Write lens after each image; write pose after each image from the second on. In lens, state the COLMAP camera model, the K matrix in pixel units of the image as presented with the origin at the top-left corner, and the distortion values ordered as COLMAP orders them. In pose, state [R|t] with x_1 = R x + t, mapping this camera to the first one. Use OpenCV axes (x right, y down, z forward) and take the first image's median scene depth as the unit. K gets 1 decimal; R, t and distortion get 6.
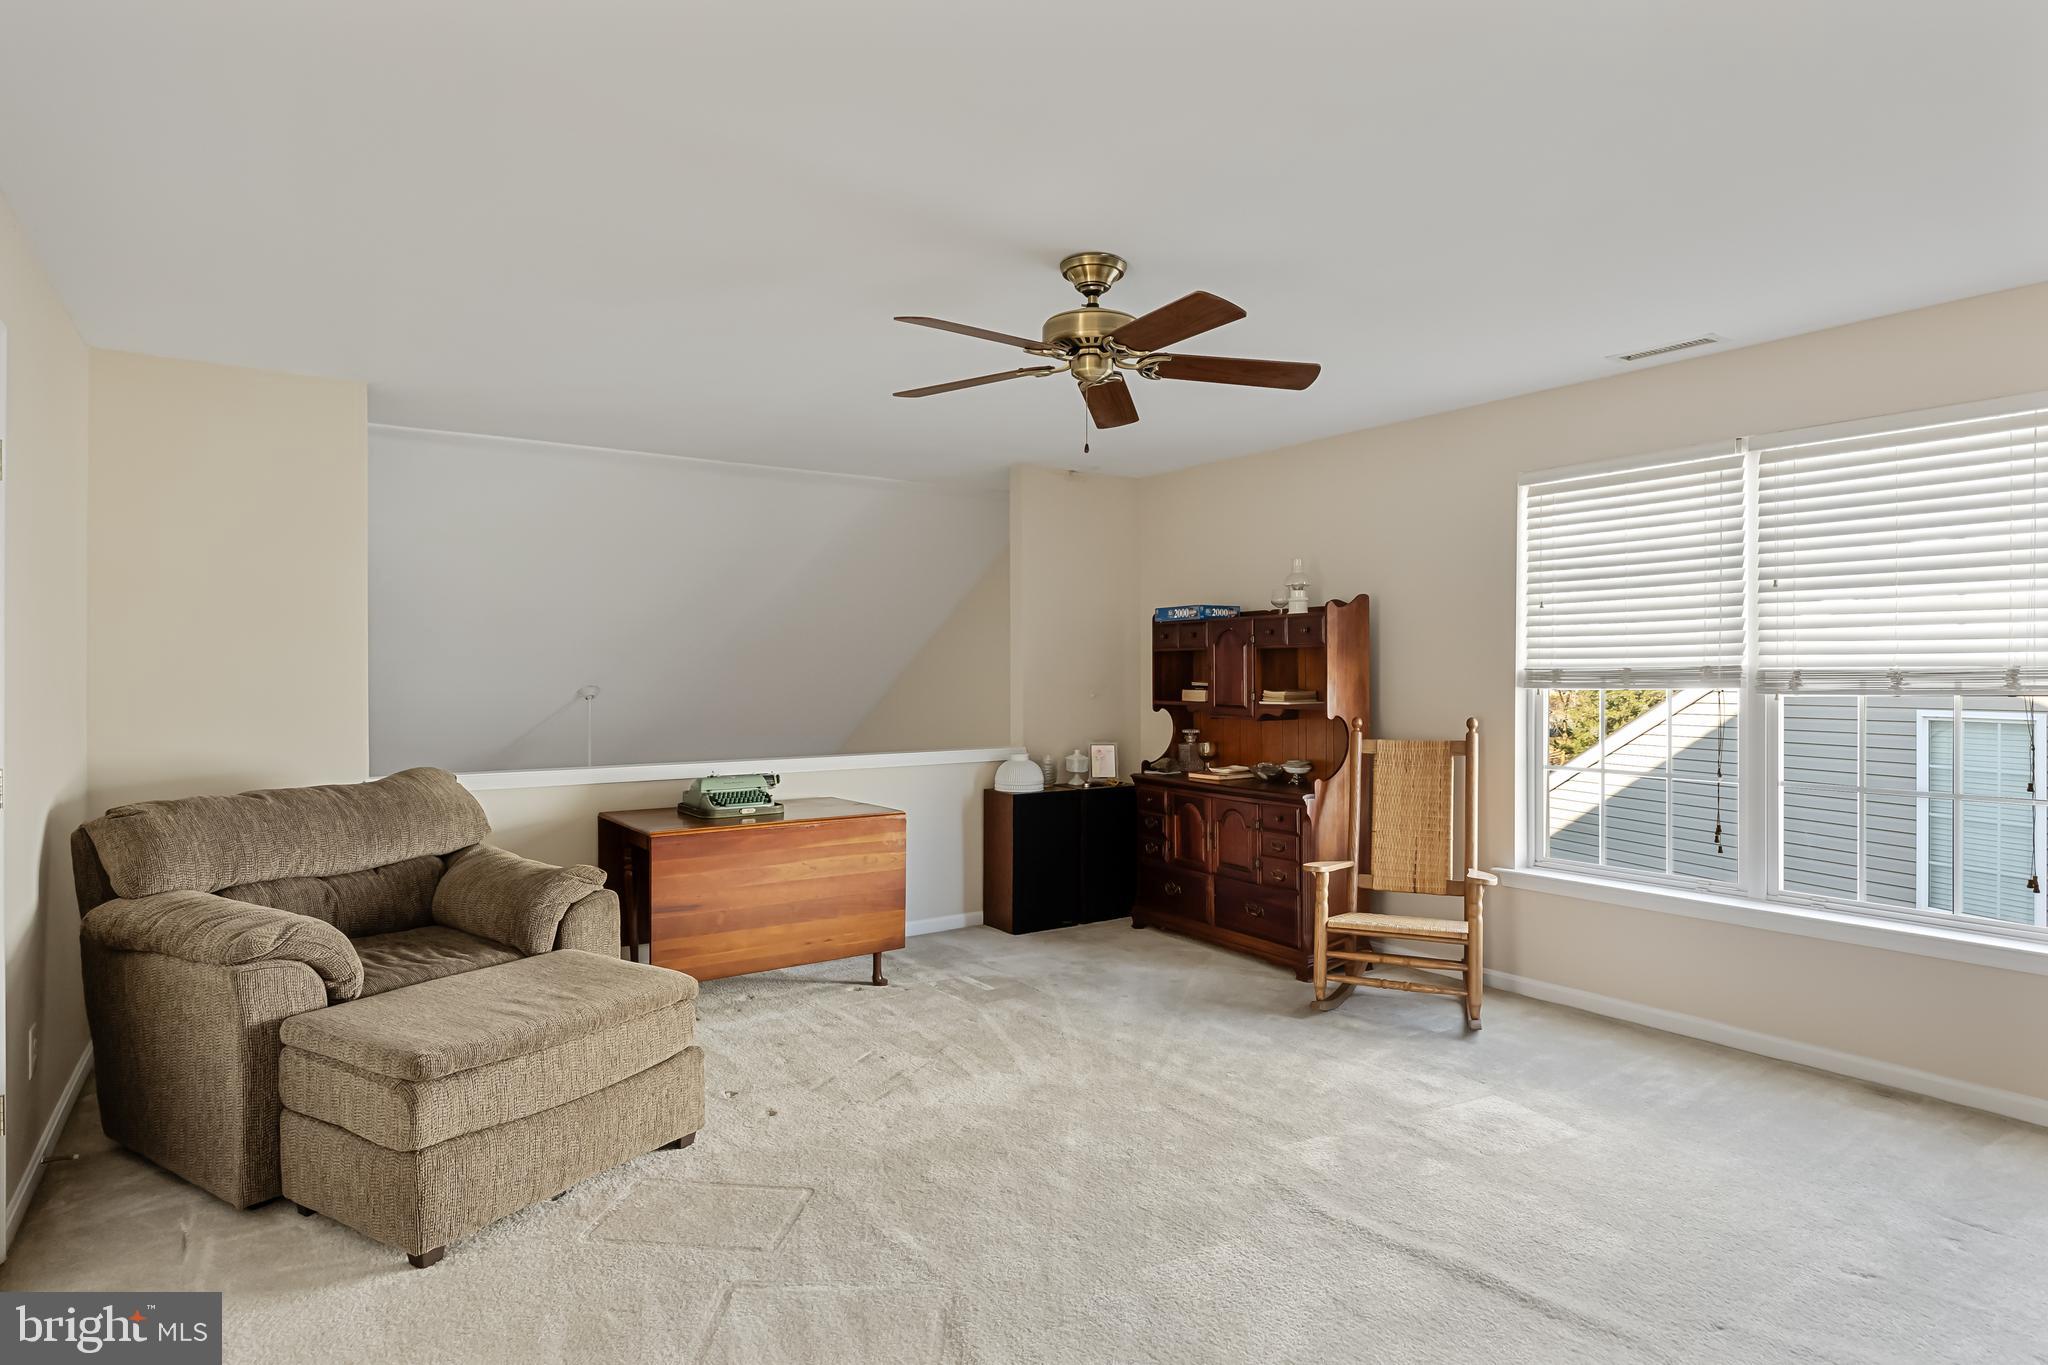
lens RADIAL K [[1105.6, 0, 1024.0], [0, 1105.6, 682.5], [0, 0, 1]] dist [-0.002579, -0.000152]
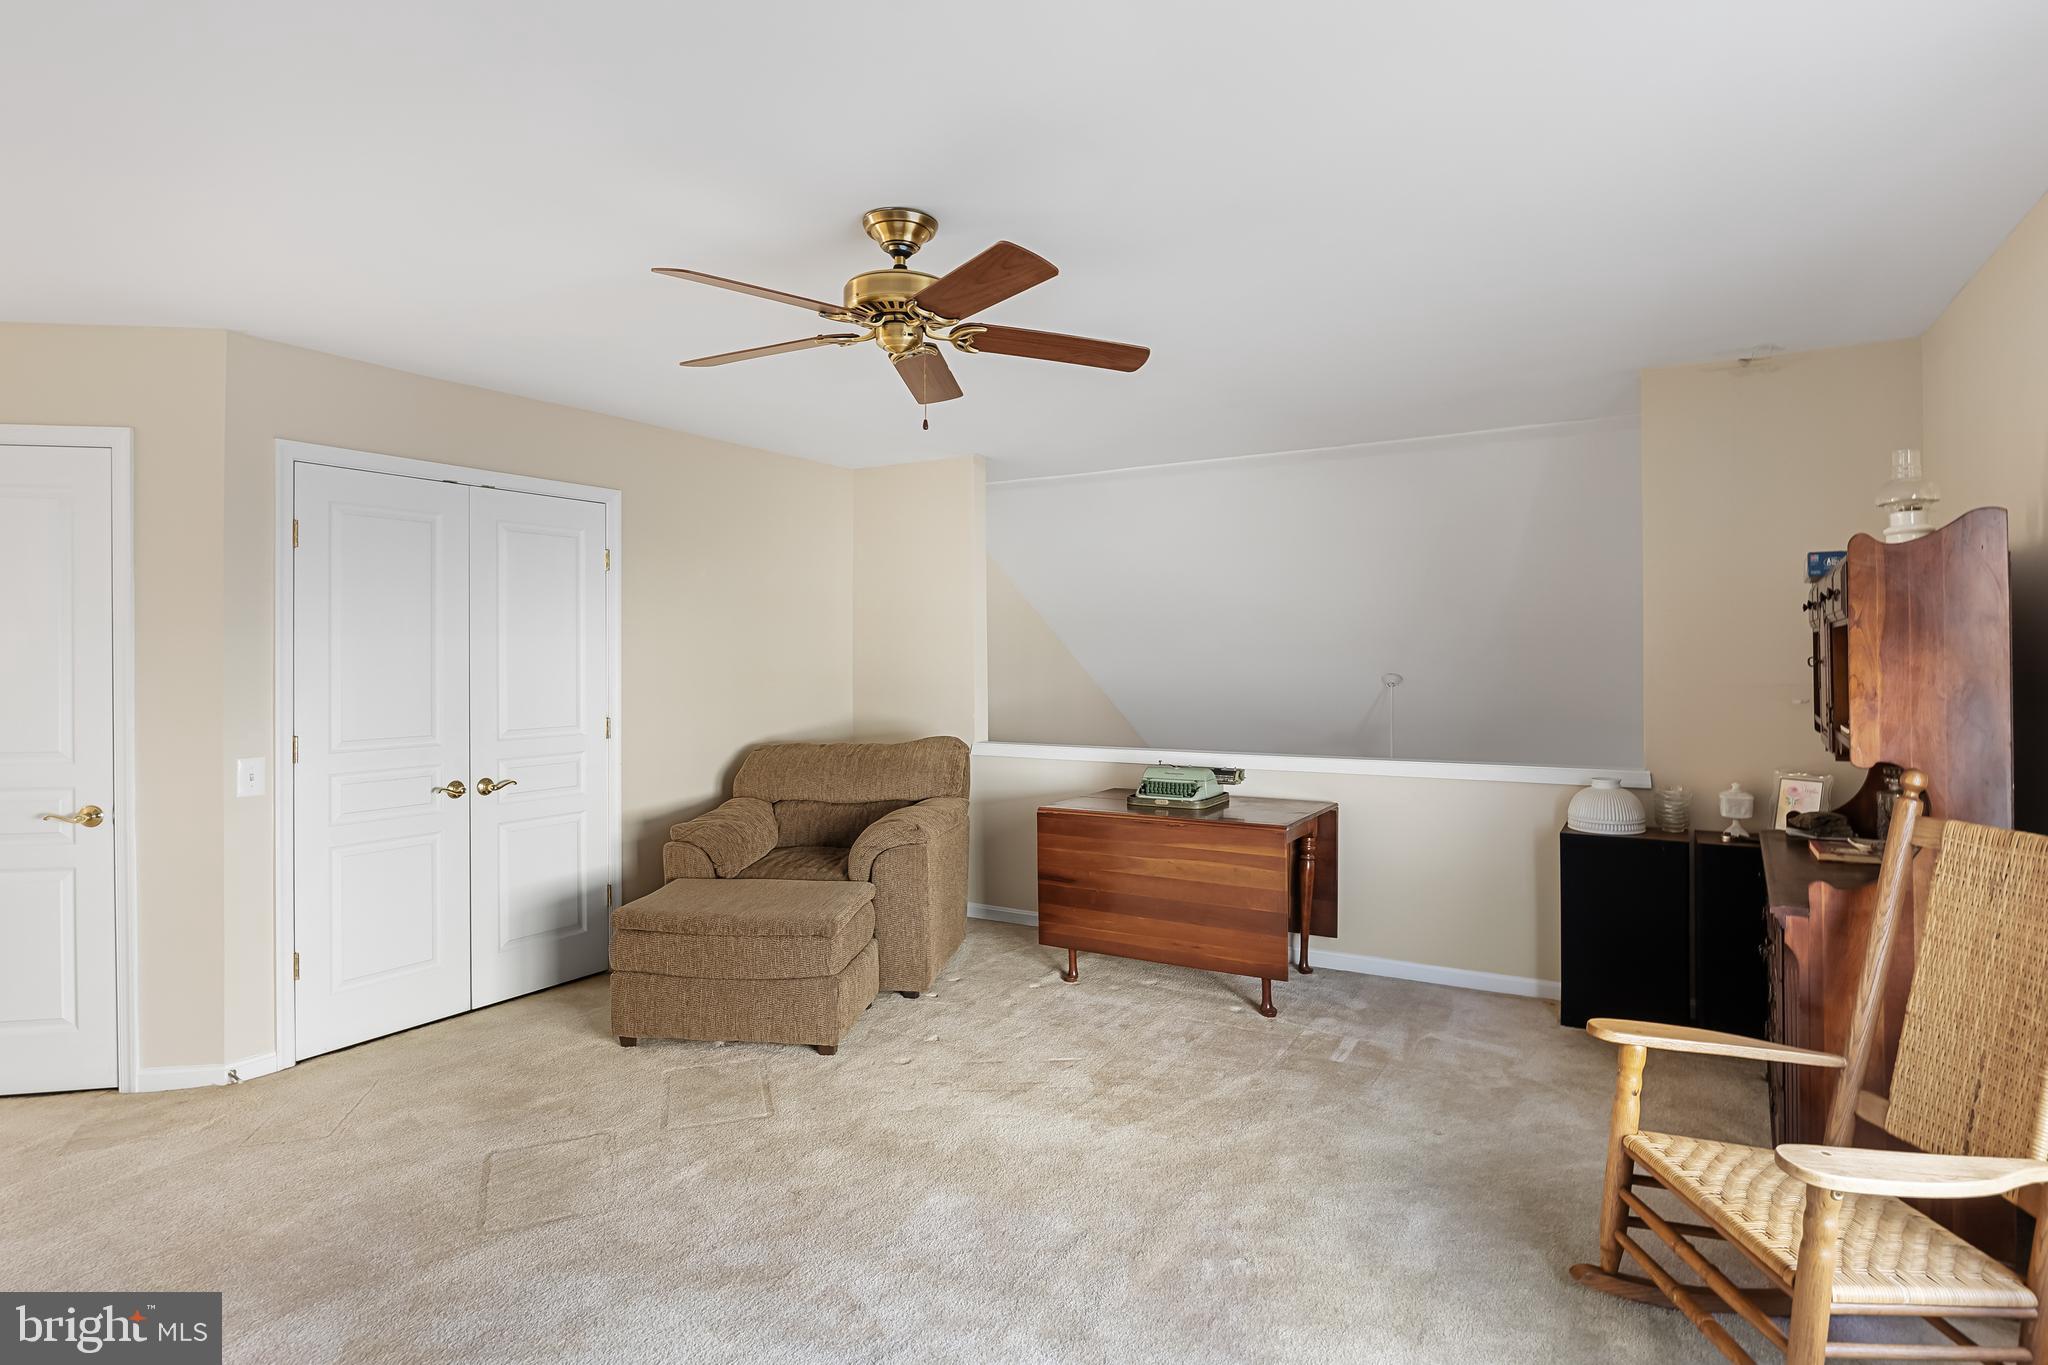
lens RADIAL K [[1038.6, 0, 1030.8], [0, 1038.6, 663.5], [0, 0, 1]] dist [-0.017188, 0.000747]
pose [[0.427752, 0.007003, -0.903869, 0.570770], [-0.003351, 0.999975, 0.006161, -0.017402], [0.903890, 0.000394, 0.427765, 0.486260]]
